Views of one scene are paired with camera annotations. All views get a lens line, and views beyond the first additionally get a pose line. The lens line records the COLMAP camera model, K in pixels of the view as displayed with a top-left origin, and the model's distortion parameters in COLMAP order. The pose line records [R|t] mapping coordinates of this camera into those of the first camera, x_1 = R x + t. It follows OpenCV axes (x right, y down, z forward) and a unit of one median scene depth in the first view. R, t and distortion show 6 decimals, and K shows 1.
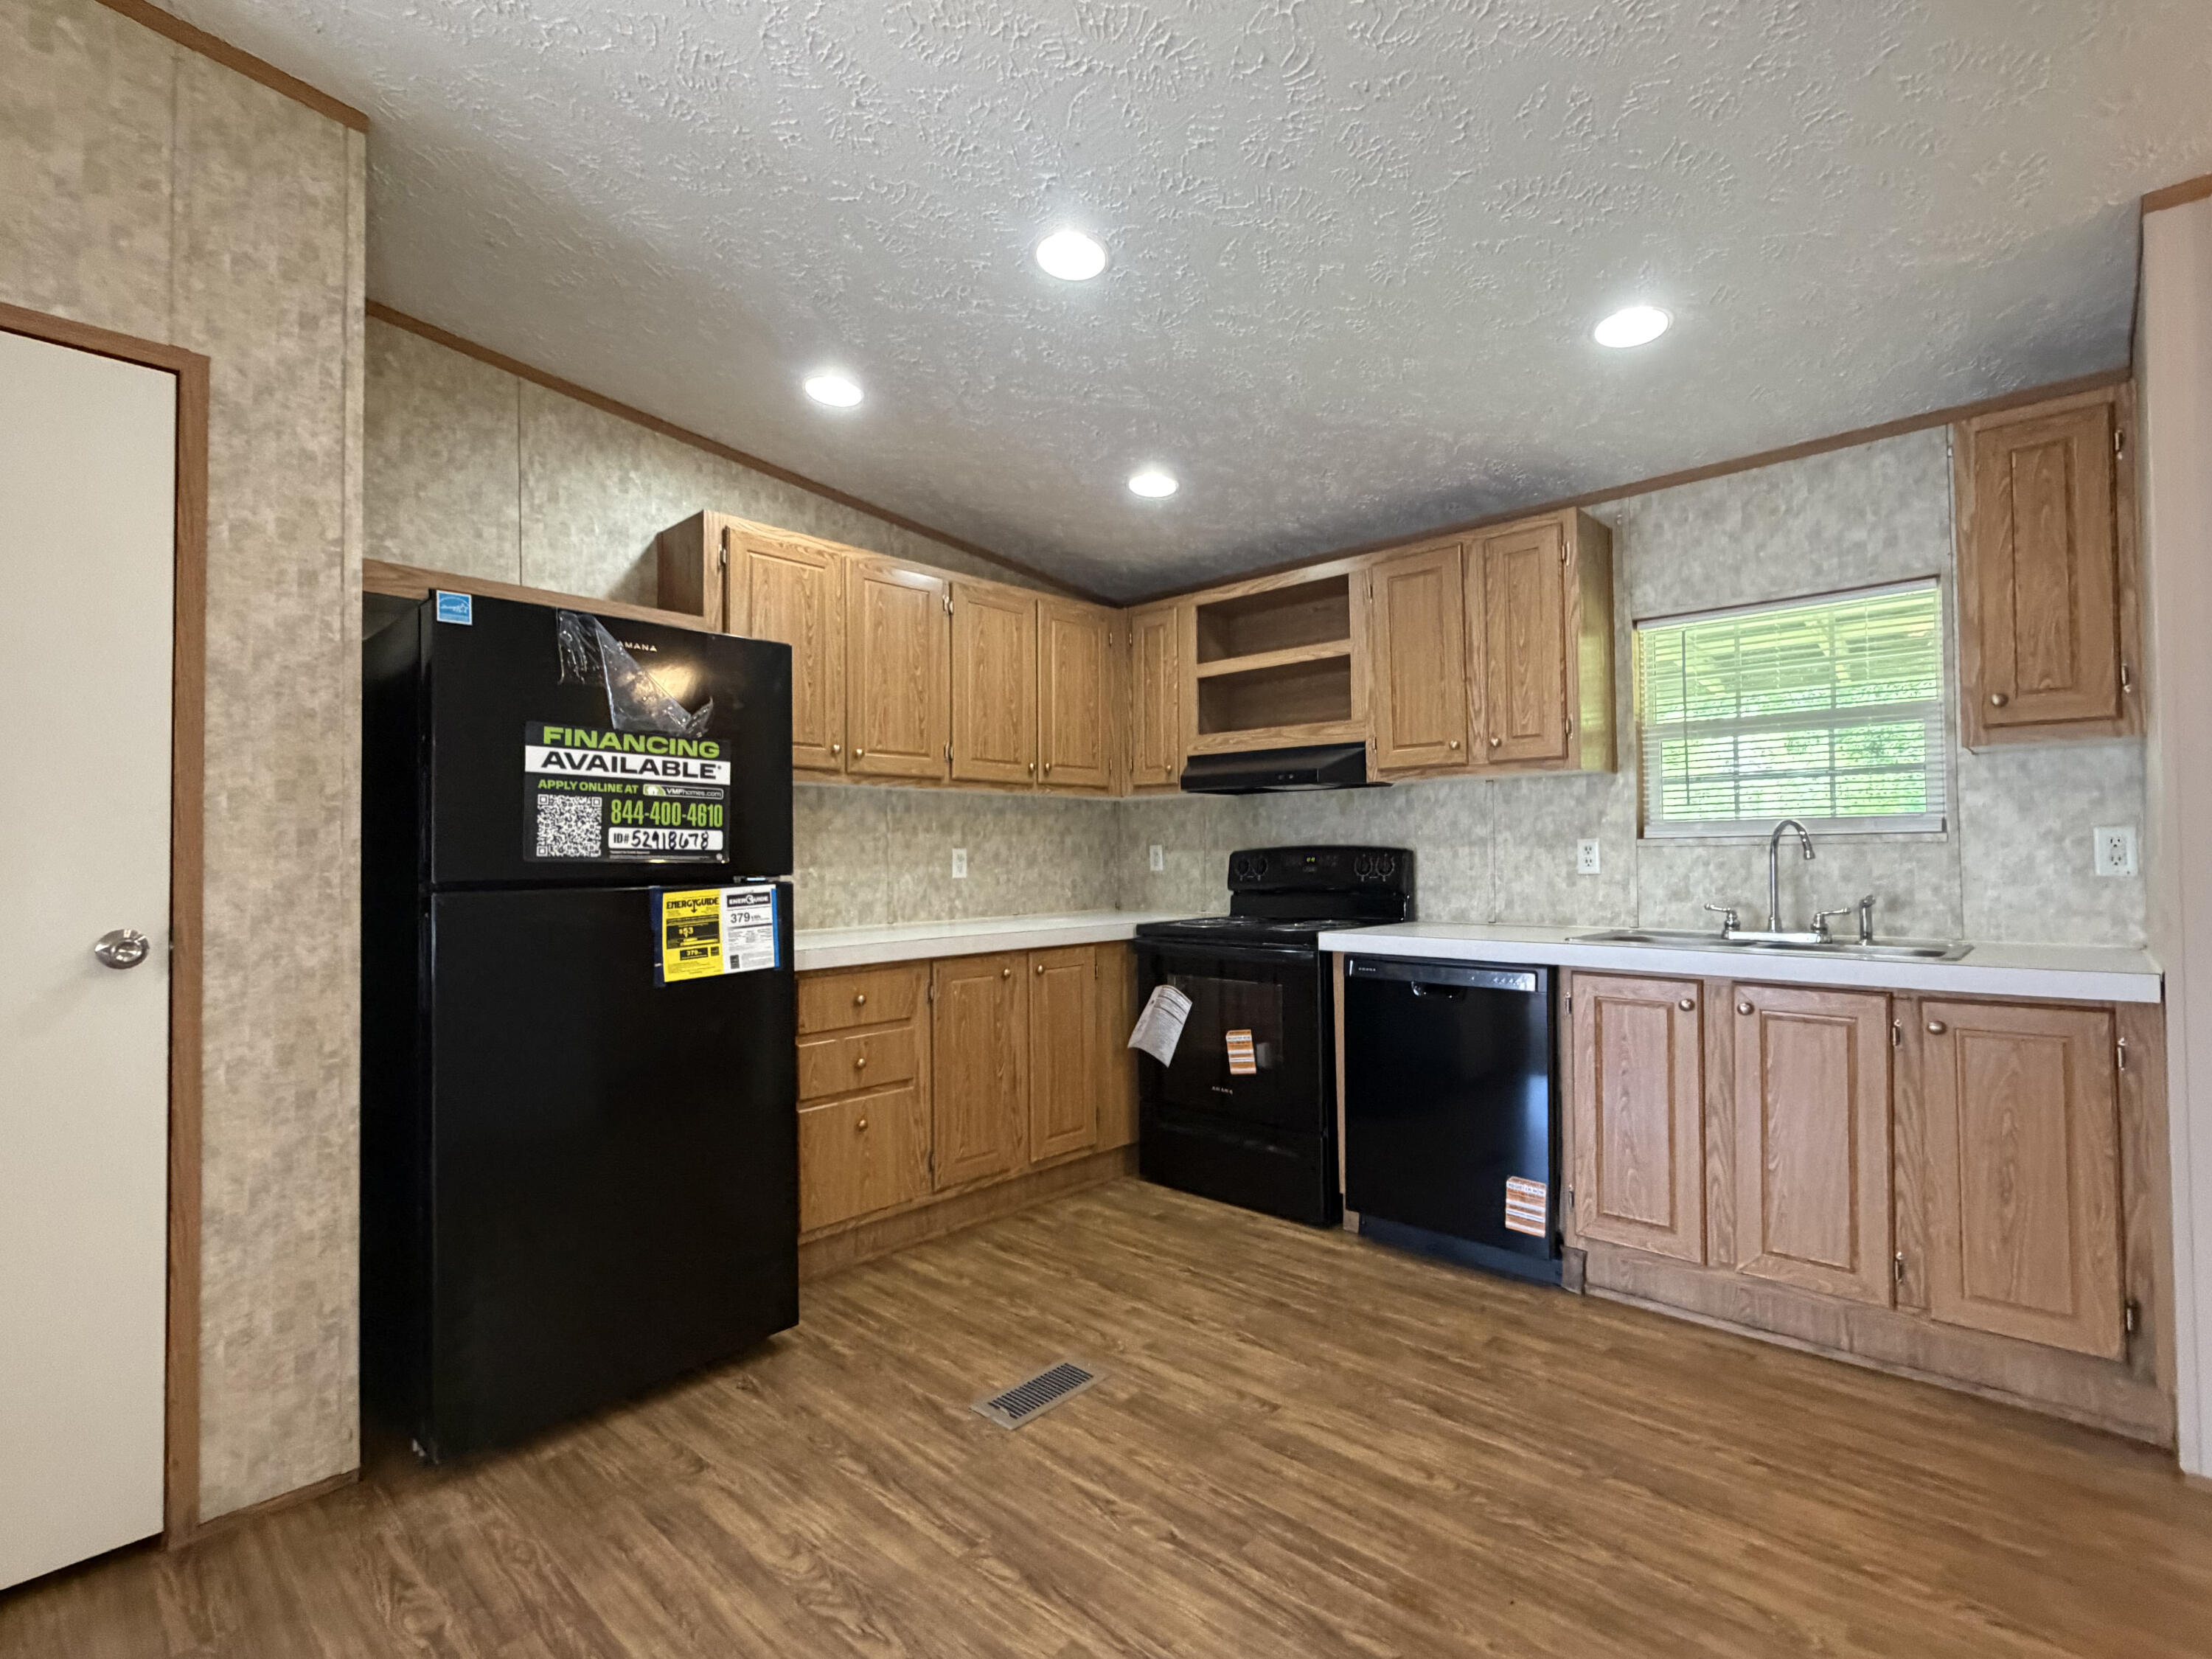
lens RADIAL K [[1053.7, 0, 1093.9], [0, 1053.7, 833.4], [0, 0, 1]] dist [-0.000966, -0.000298]
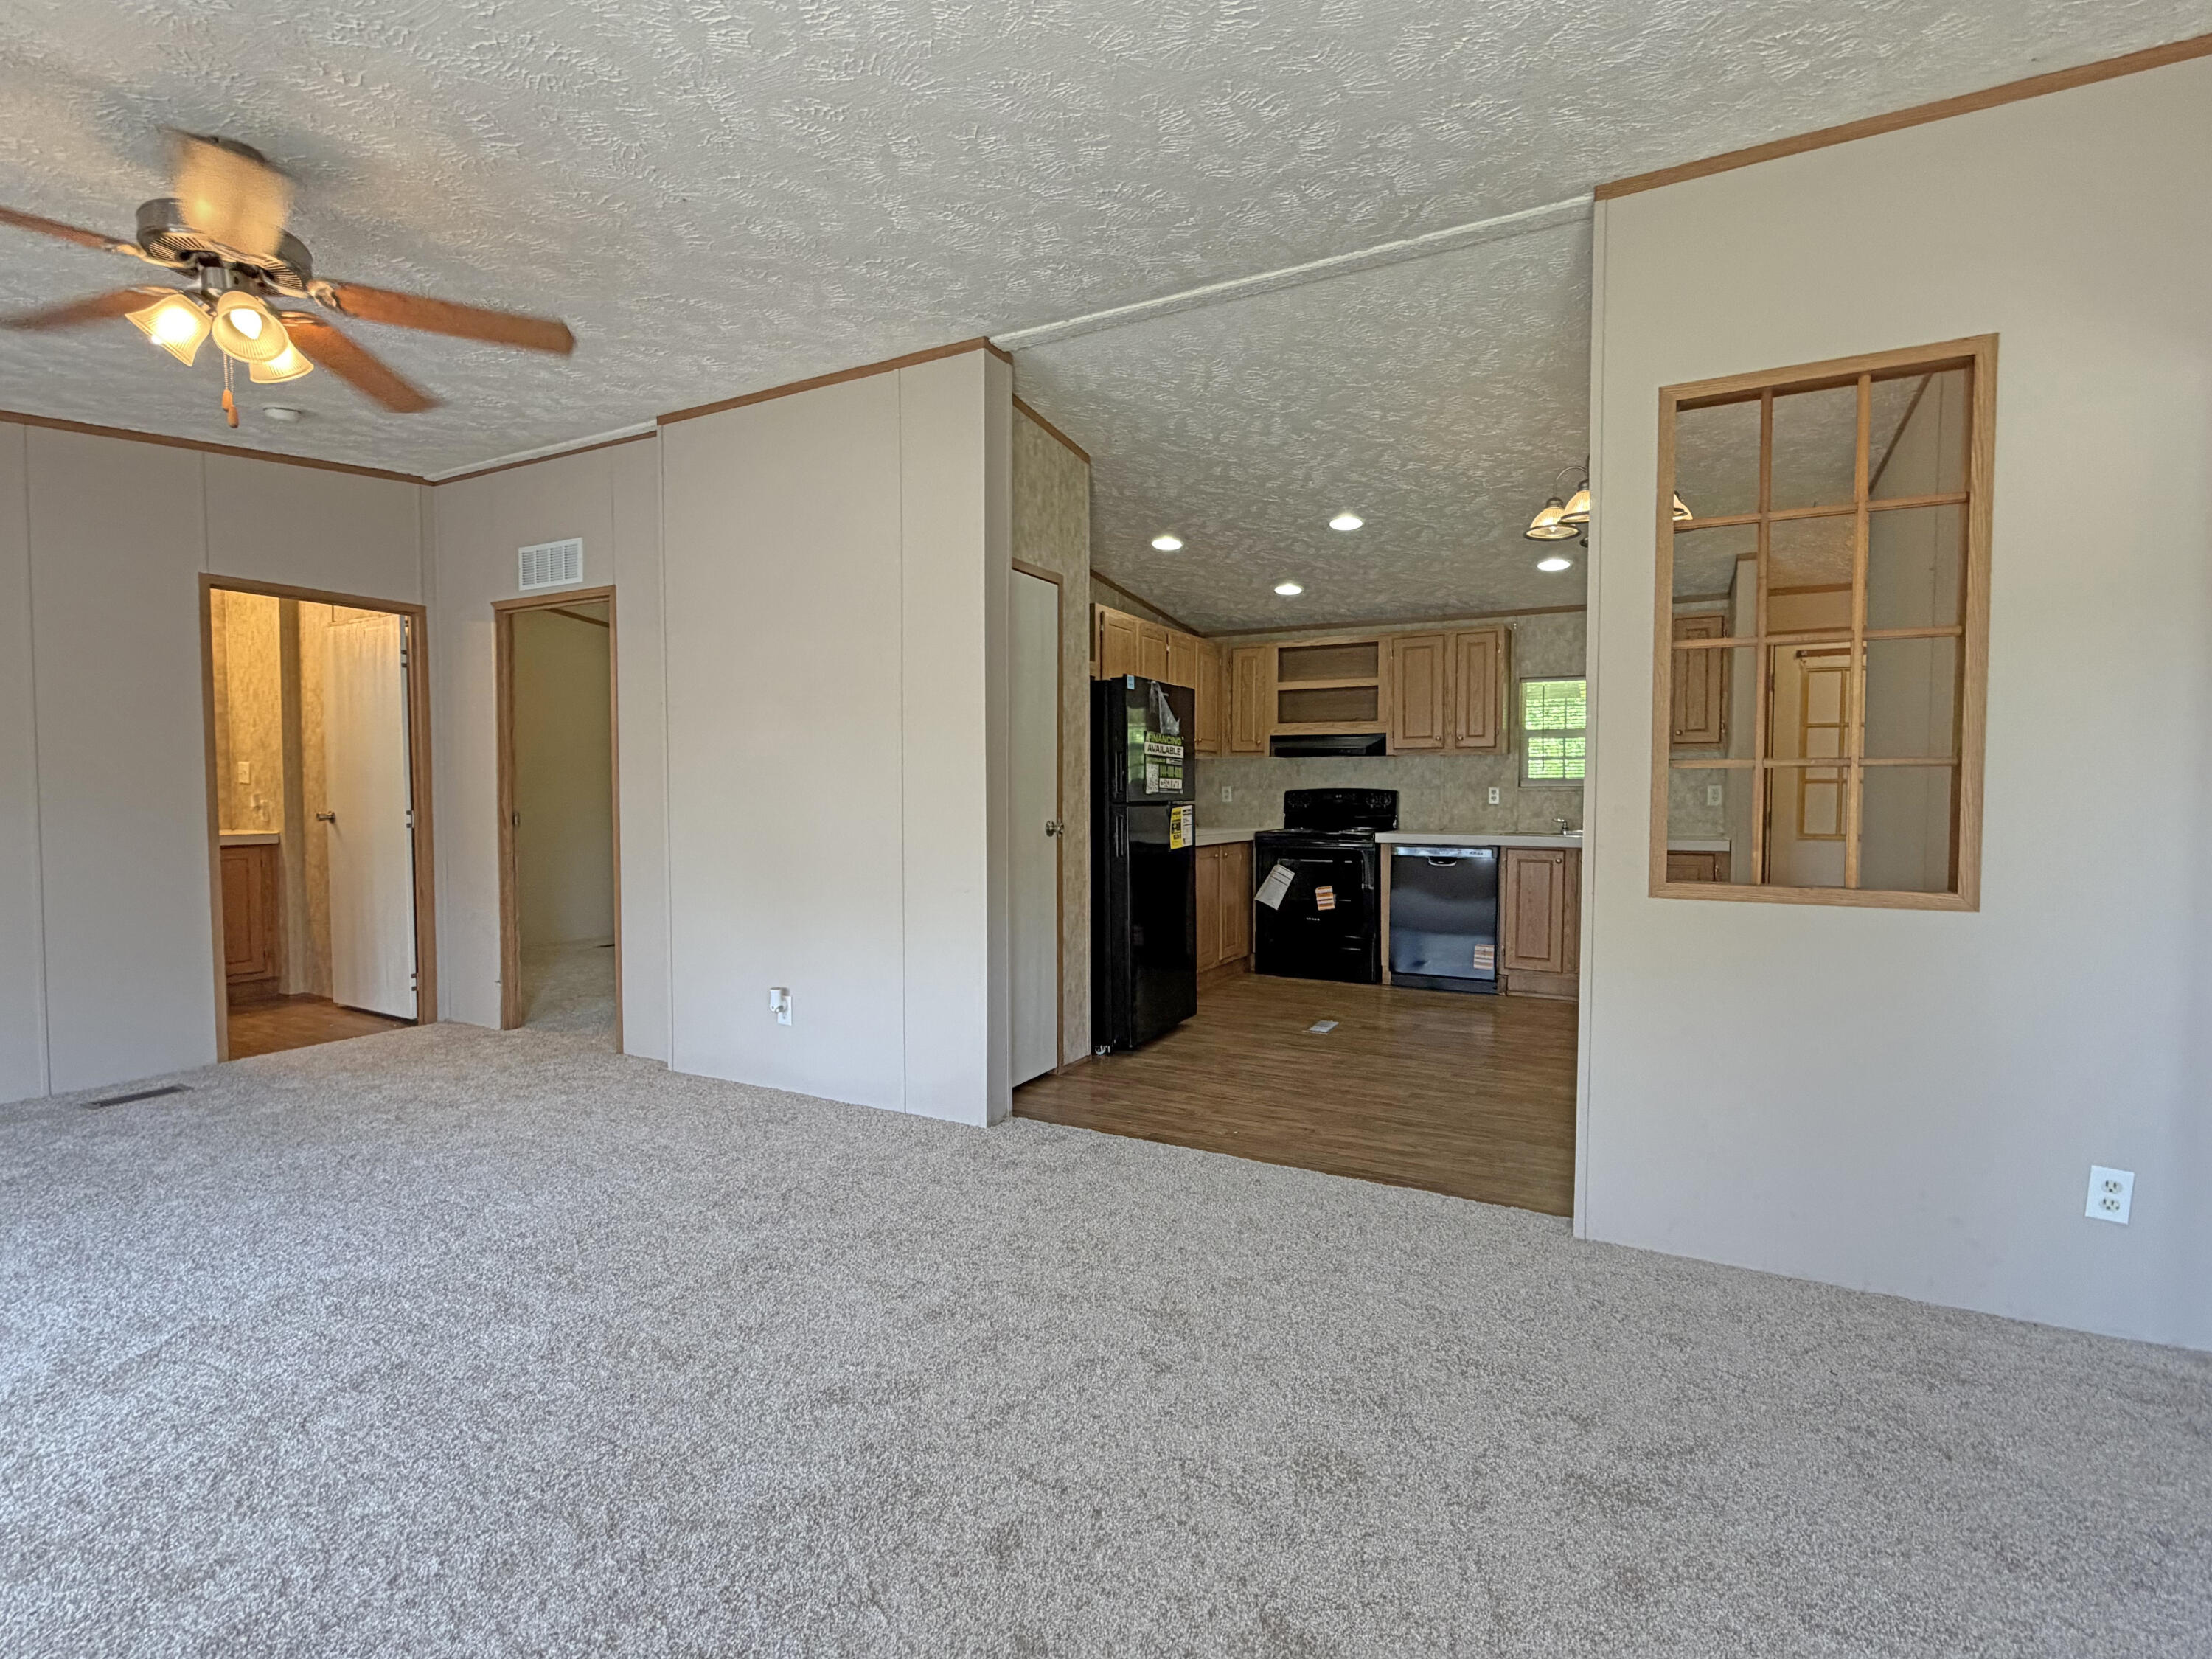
lens RADIAL K [[1053.7, 0, 1105.7], [0, 1053.7, 826.2], [0, 0, 1]] dist [-0.000966, -0.000298]
pose [[0.965199, 0.000857, 0.261516, -0.534639], [-0.014701, 0.998591, 0.050985, -0.007703], [-0.261104, -0.053056, 0.963852, -0.512026]]
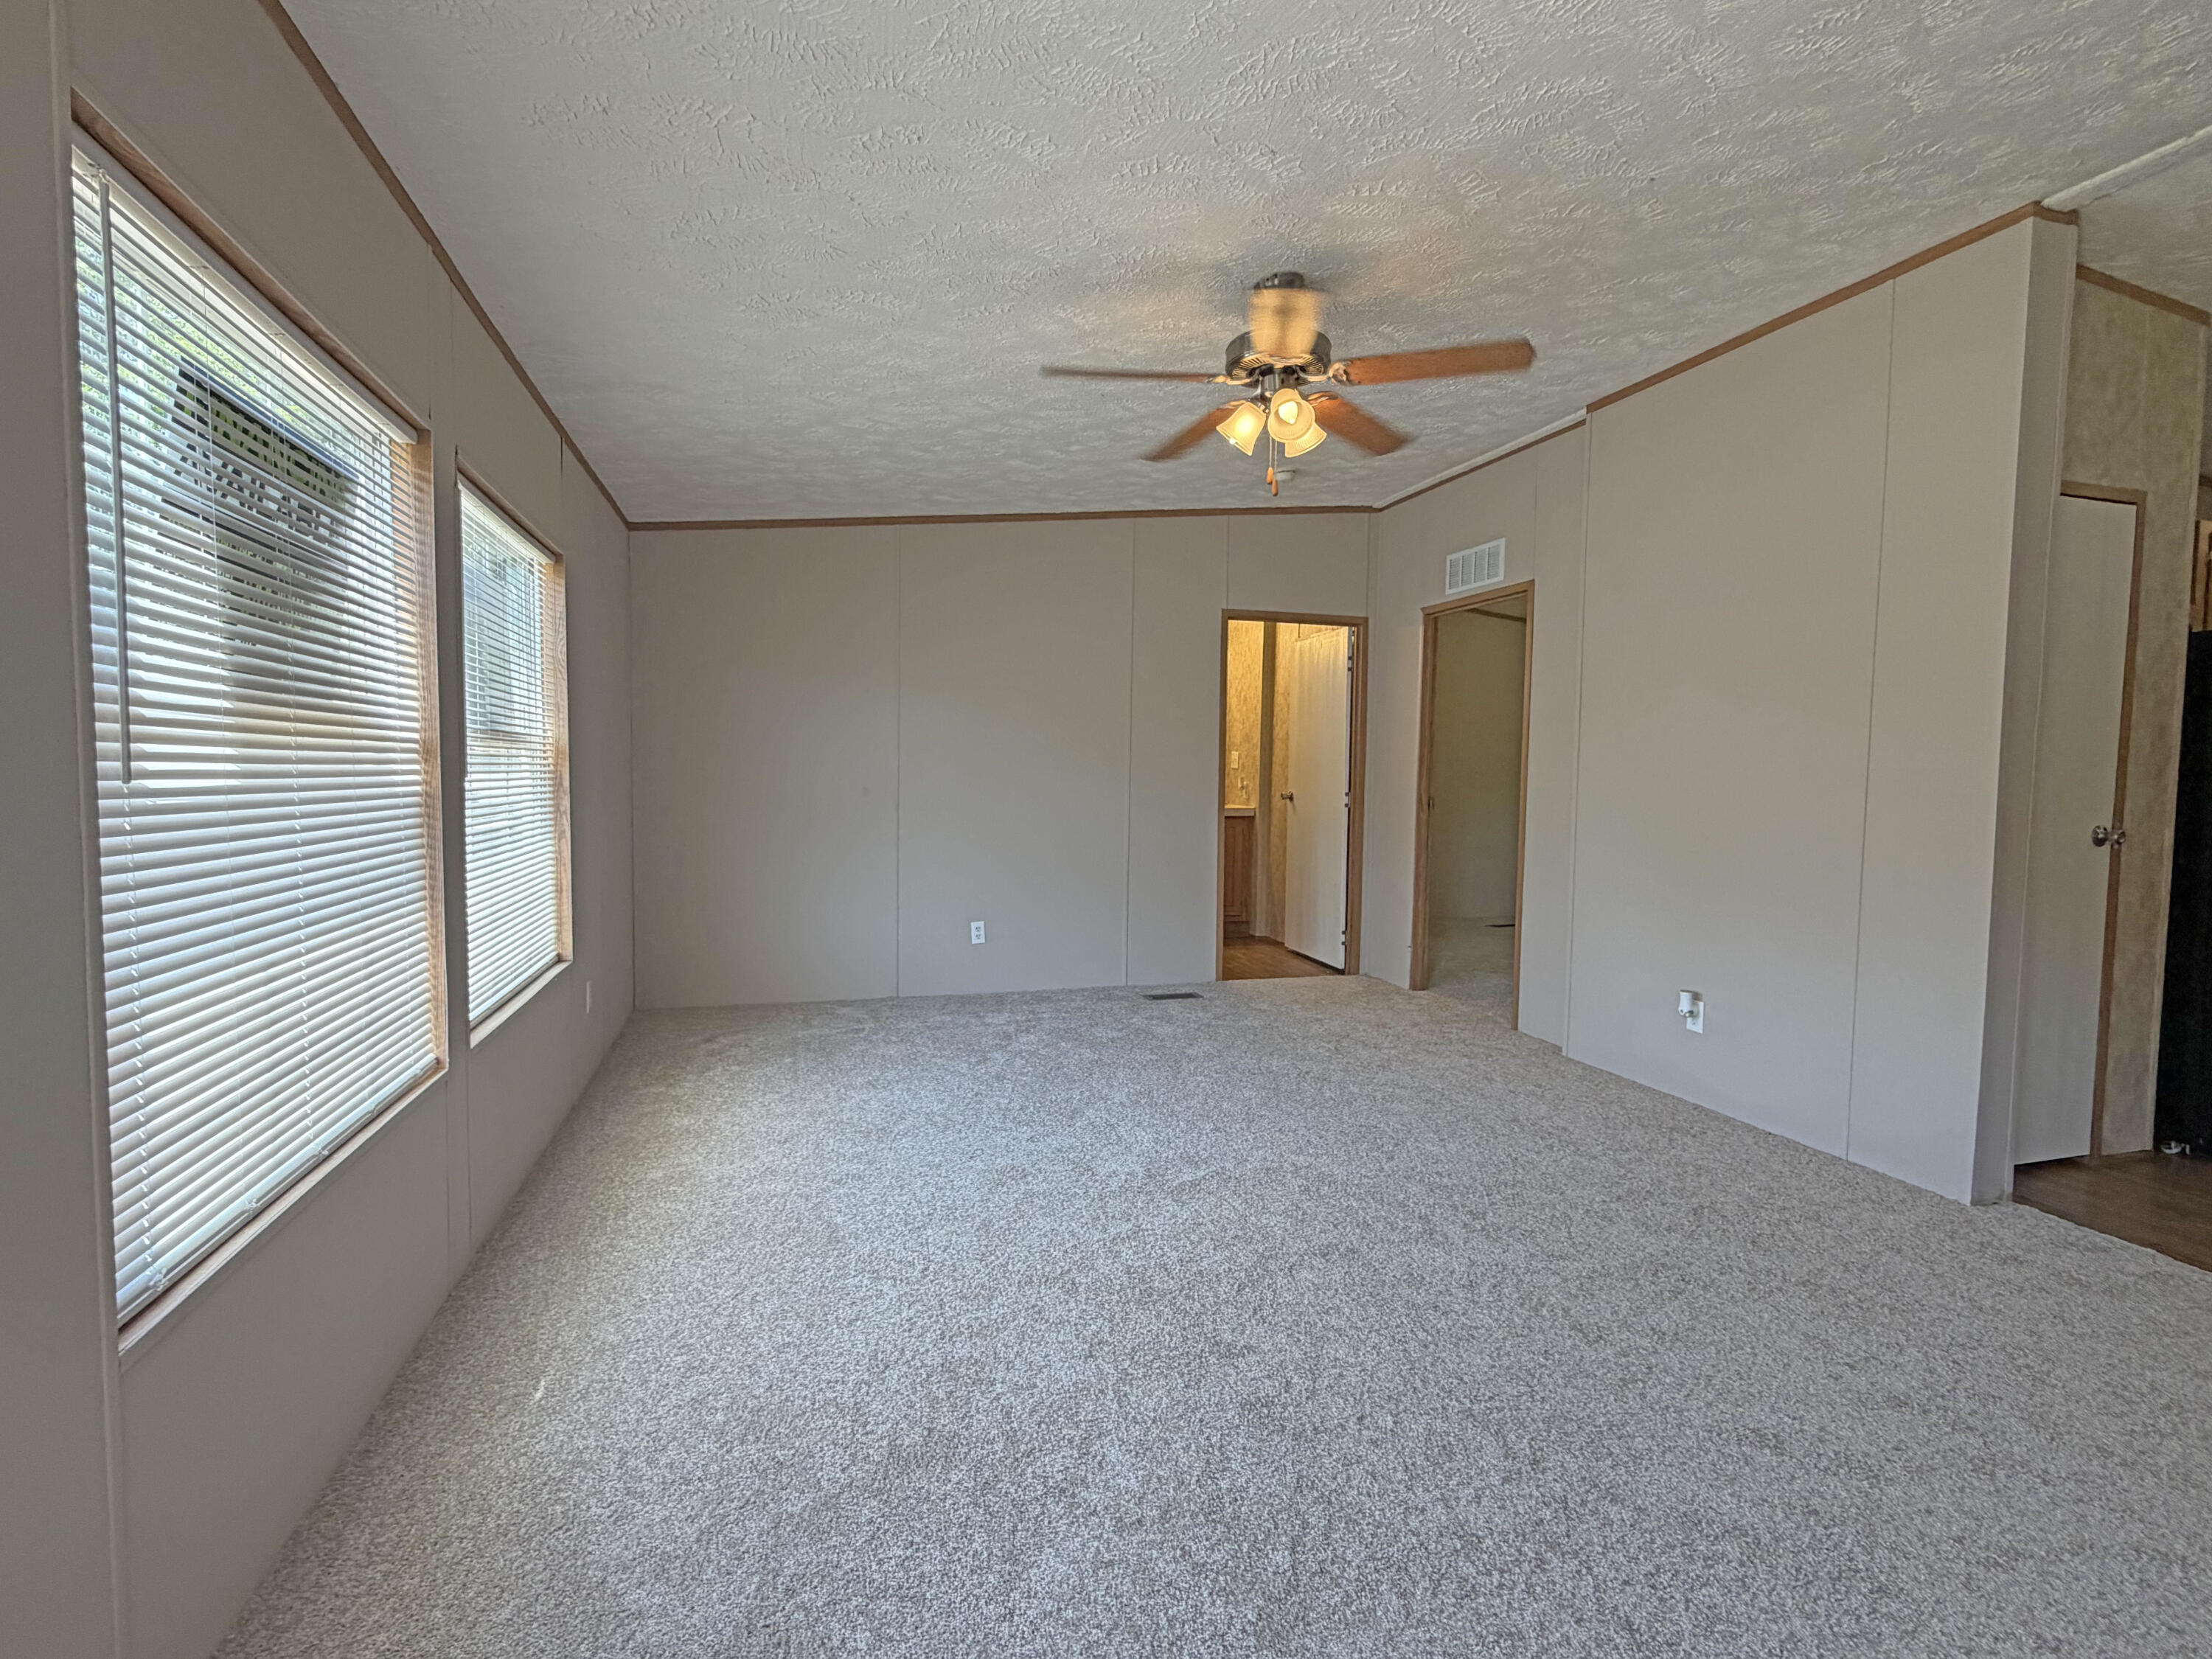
lens RADIAL K [[1053.7, 0, 1084.8], [0, 1053.7, 831.3], [0, 0, 1]] dist [-0.000966, -0.000298]
pose [[0.859525, 0.048381, -0.508799, -0.560105], [-0.009530, 0.996854, 0.078690, -0.008810], [0.511005, -0.062787, 0.857282, -0.538282]]
